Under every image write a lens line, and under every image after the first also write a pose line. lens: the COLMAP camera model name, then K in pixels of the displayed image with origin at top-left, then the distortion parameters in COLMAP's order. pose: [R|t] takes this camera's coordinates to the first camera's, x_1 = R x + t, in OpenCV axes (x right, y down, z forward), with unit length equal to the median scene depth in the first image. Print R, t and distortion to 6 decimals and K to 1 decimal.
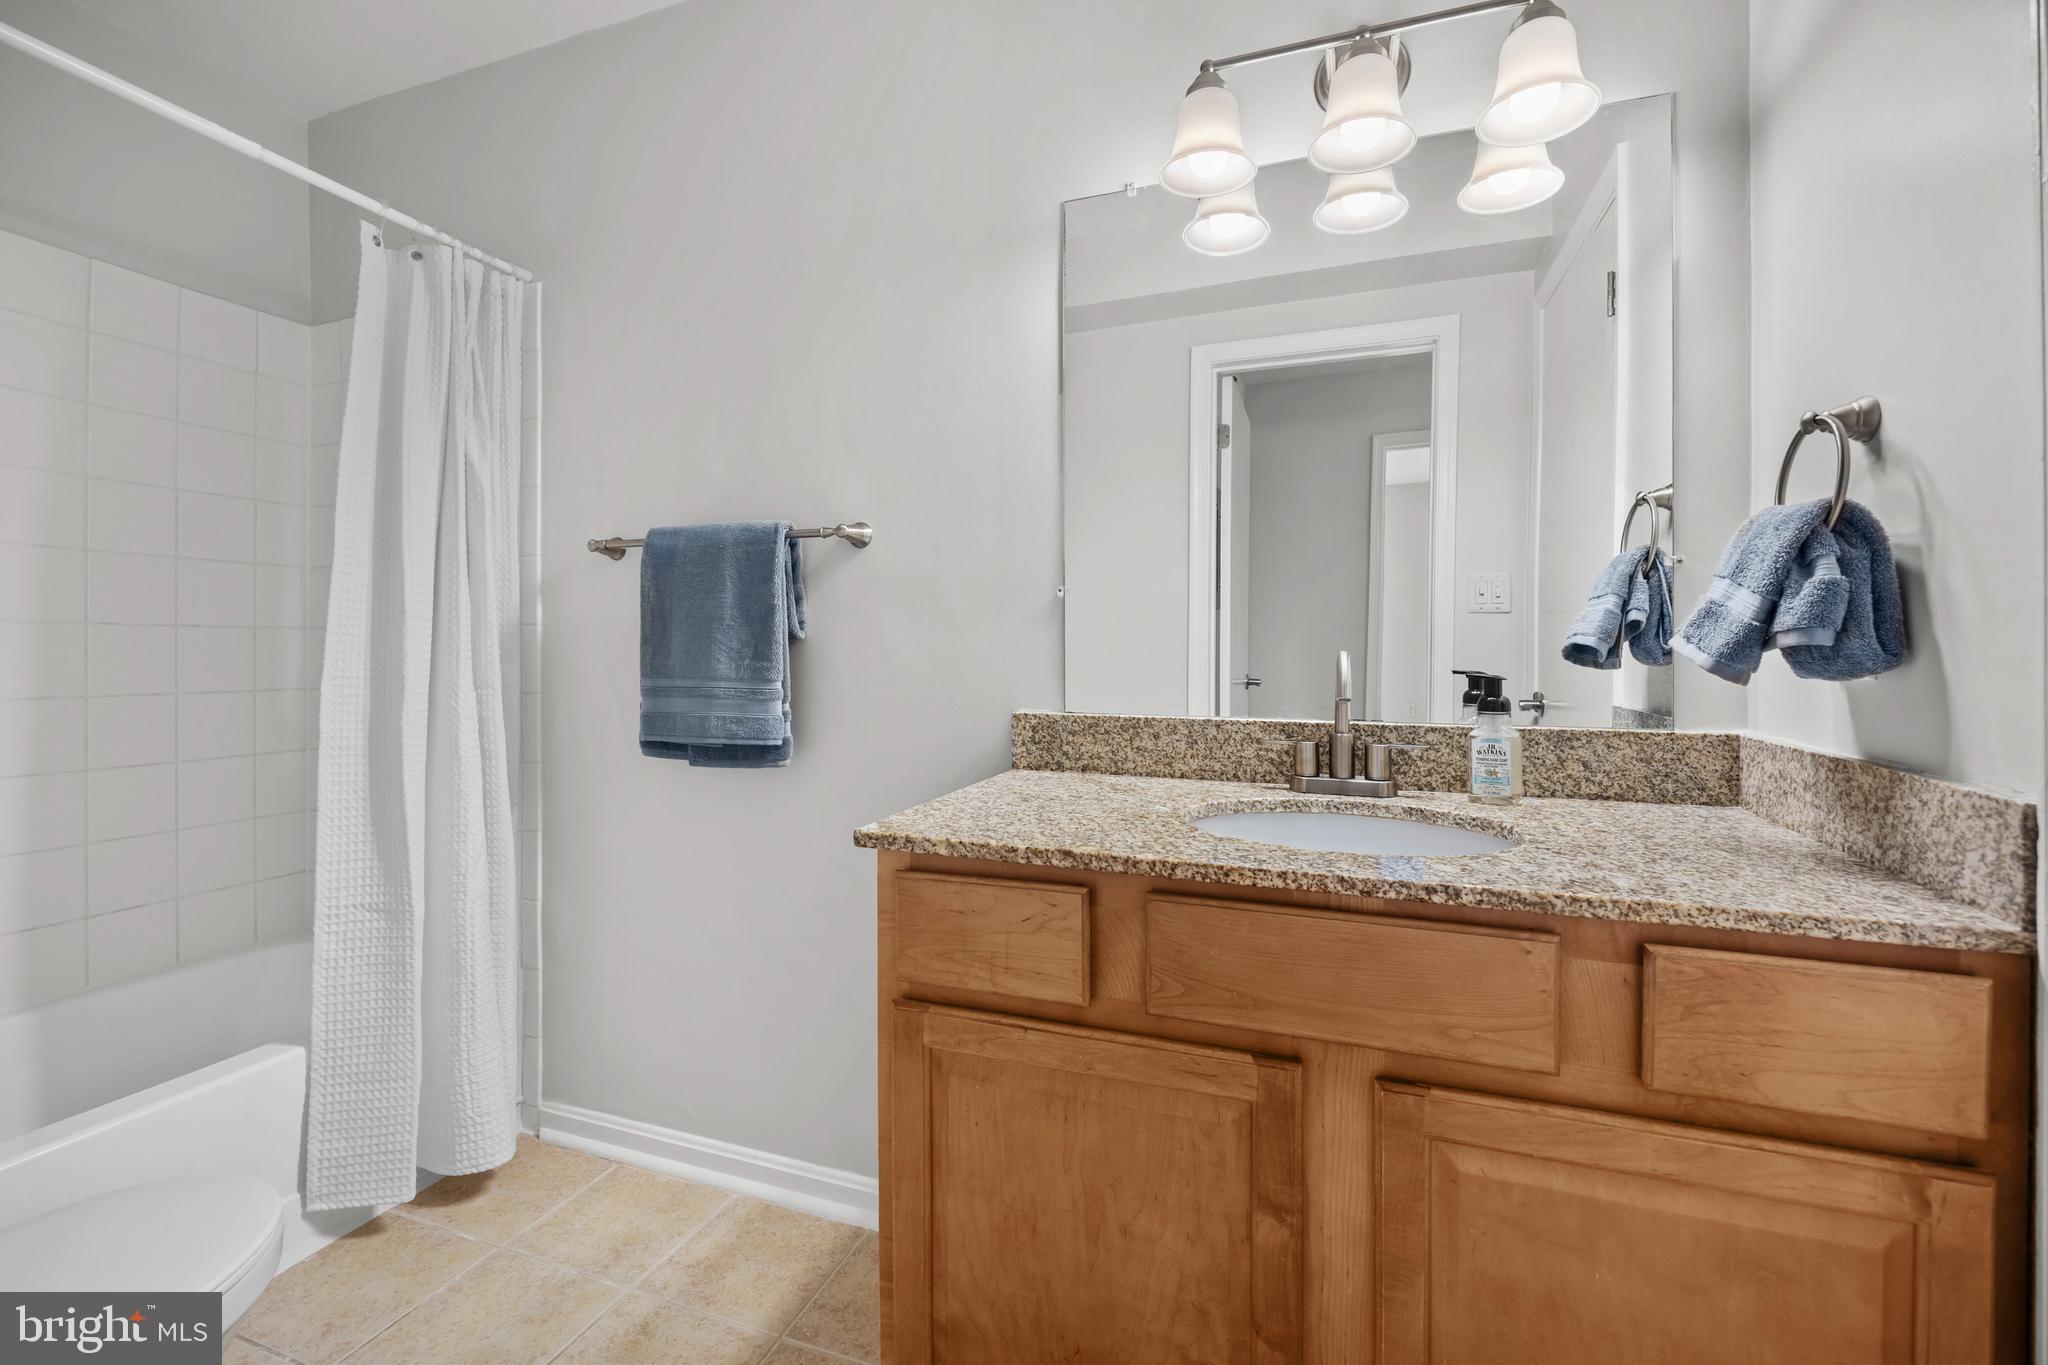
lens RADIAL K [[886.0, 0, 1014.7], [0, 886.0, 650.0], [0, 0, 1]] dist [-0.017300, 0.001236]
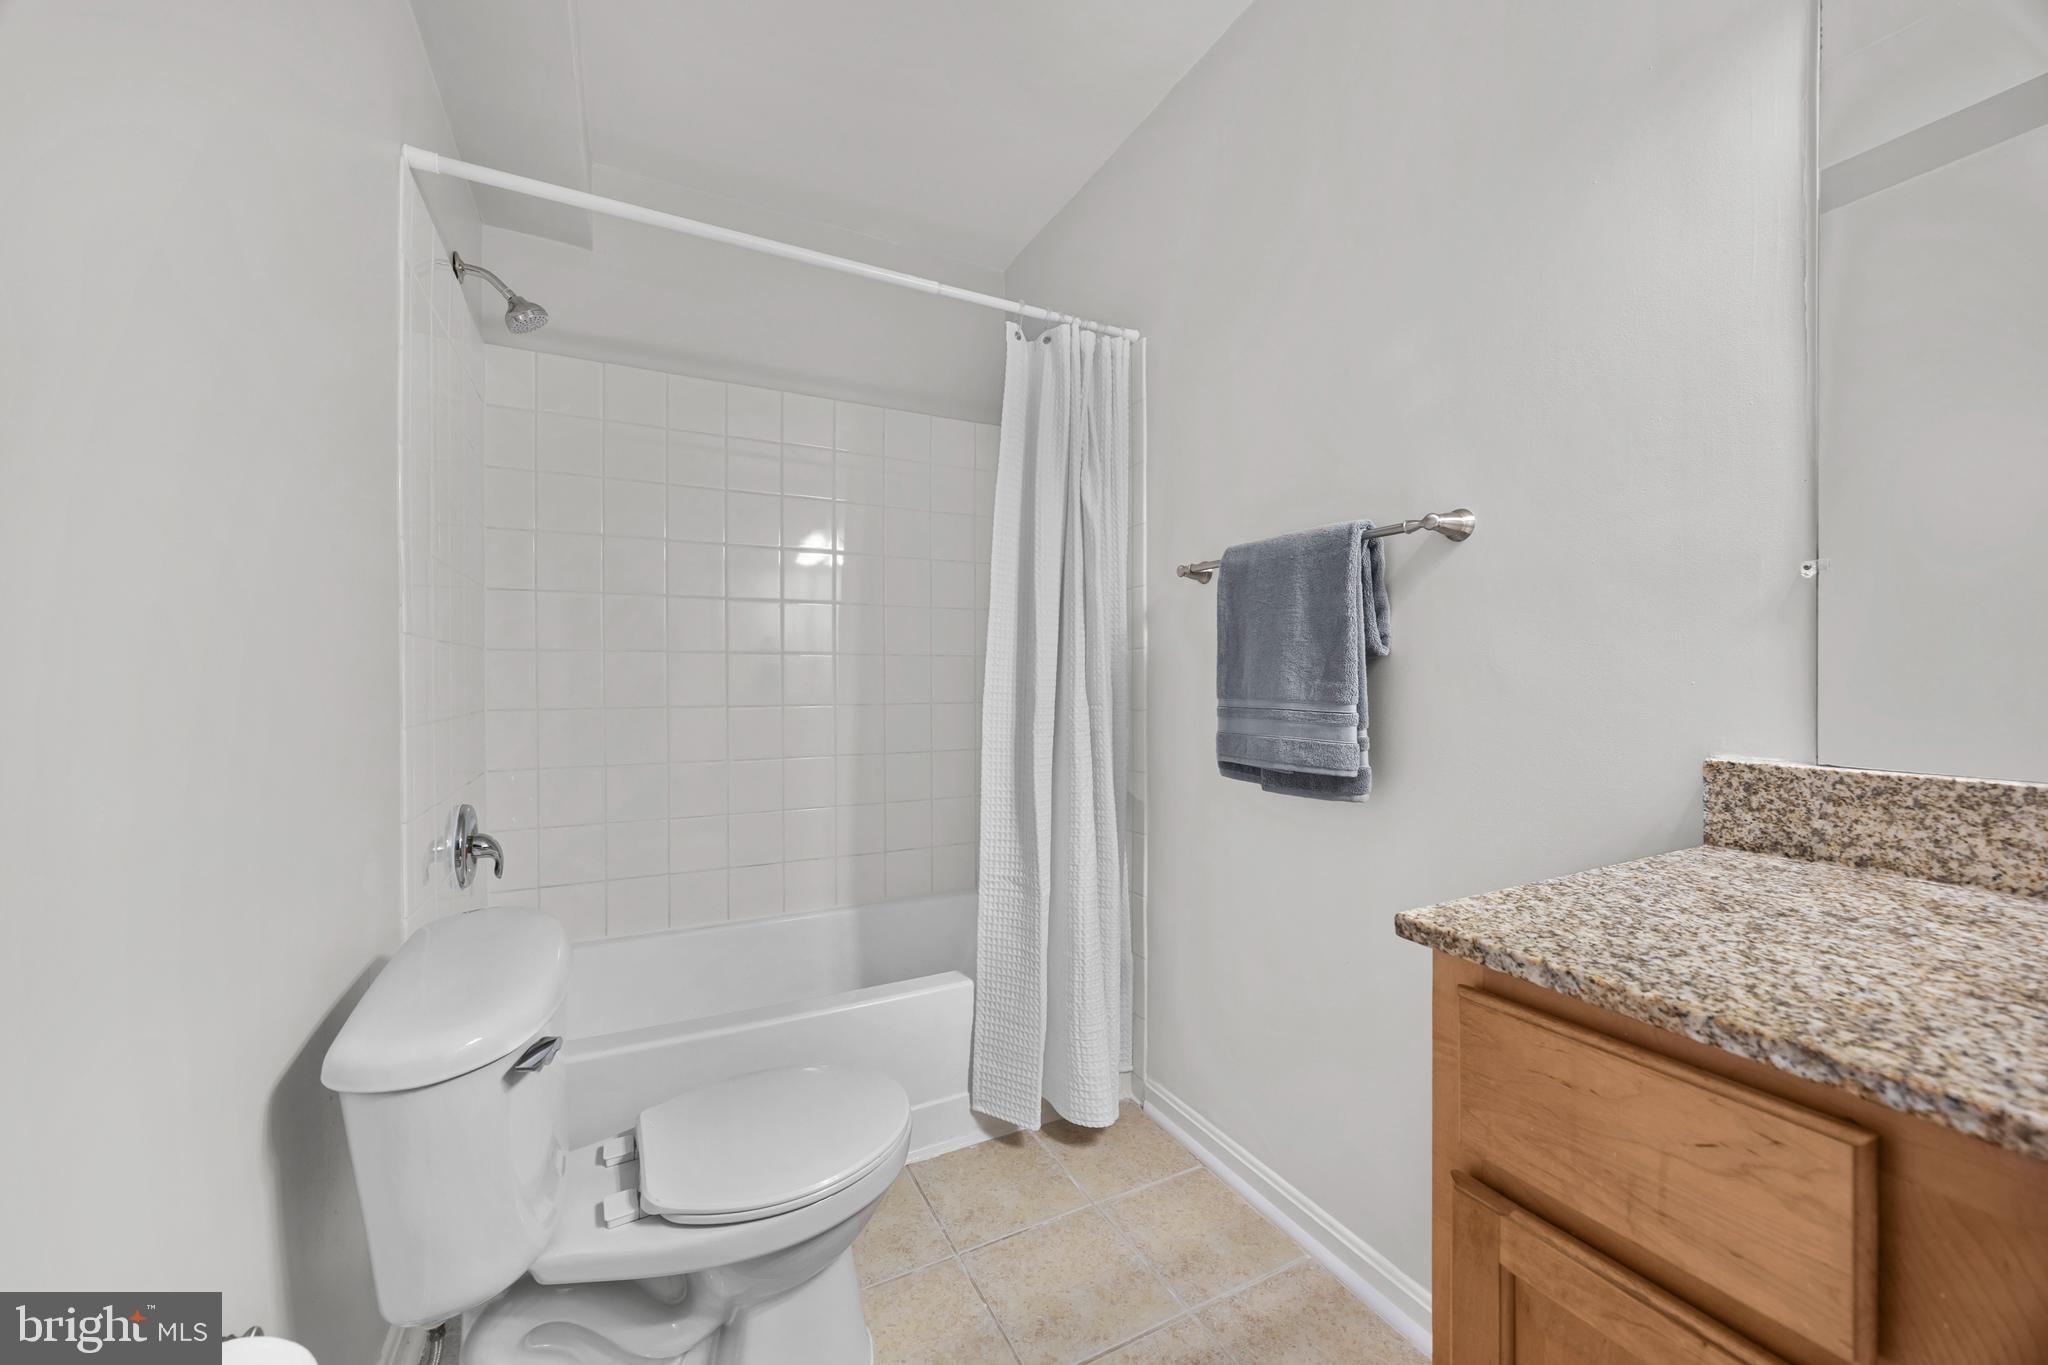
lens RADIAL K [[784.3, 0, 1018.8], [0, 784.3, 684.9], [0, 0, 1]] dist [-0.002754, -0.000298]
pose [[0.735017, 0.006585, -0.678016, 0.017817], [0.002472, 0.999920, 0.012391, 0.006659], [0.678044, -0.010783, 0.734942, 0.239243]]
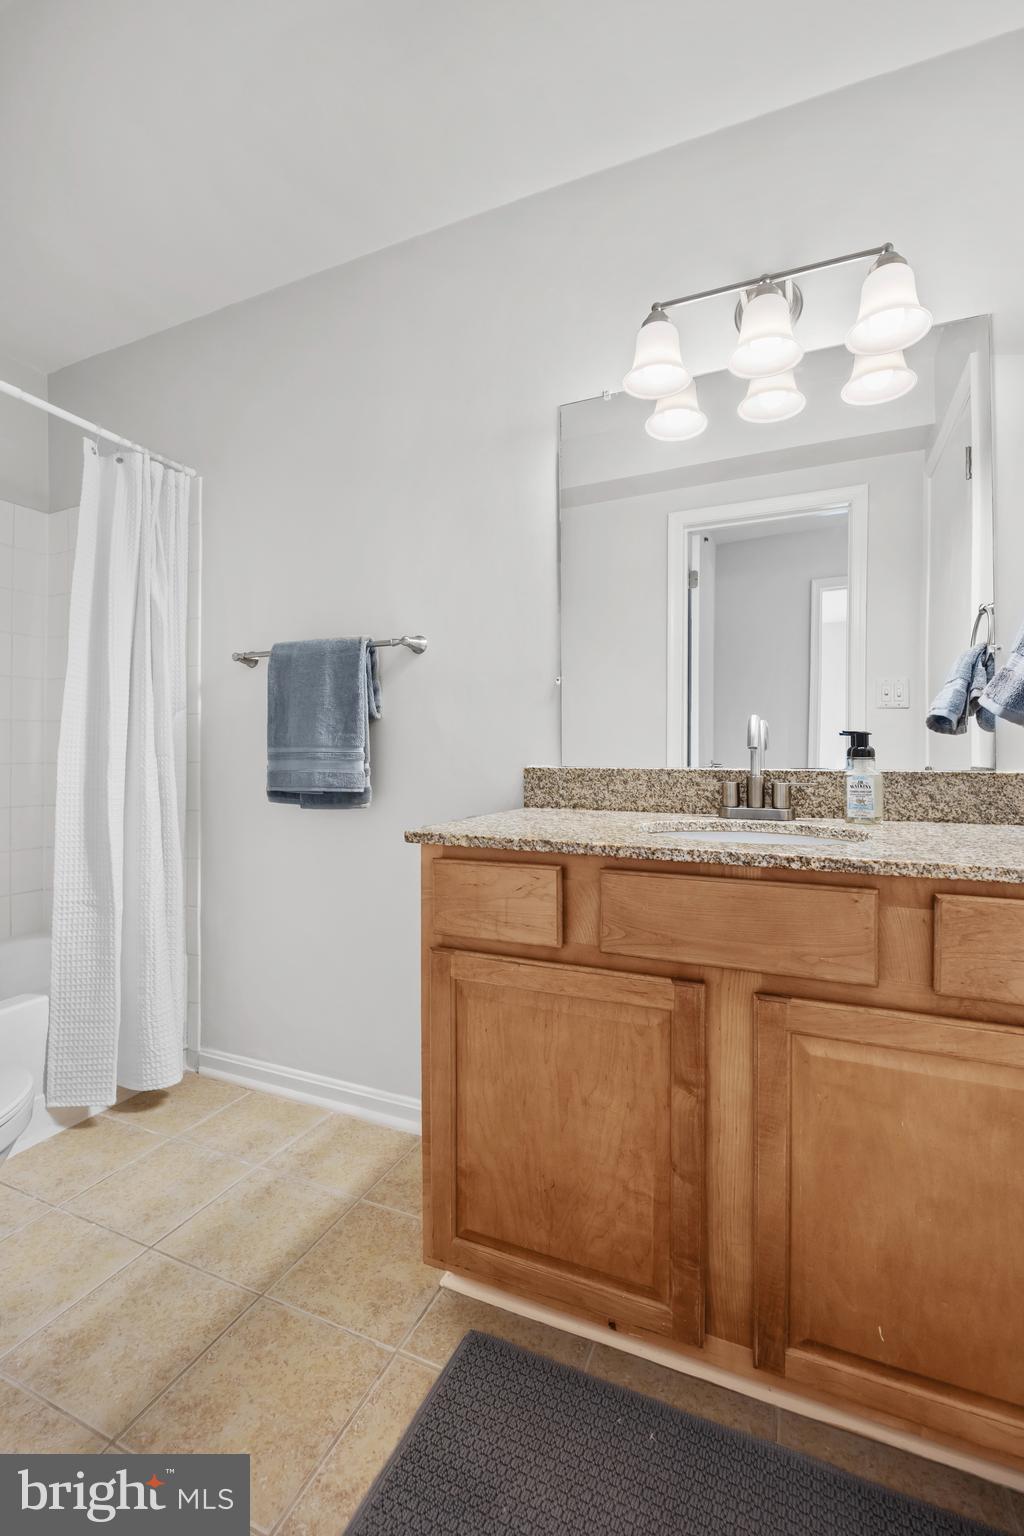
lens RADIAL K [[679.4, 0, 508.5], [0, 679.4, 754.1], [0, 0, 1]] dist [-0.031324, 0.001060]
pose [[0.997809, 0.001284, -0.066152, 0.047235], [-0.001705, 0.999979, -0.006320, 0.060731], [0.066142, 0.006419, 0.997790, -0.082564]]
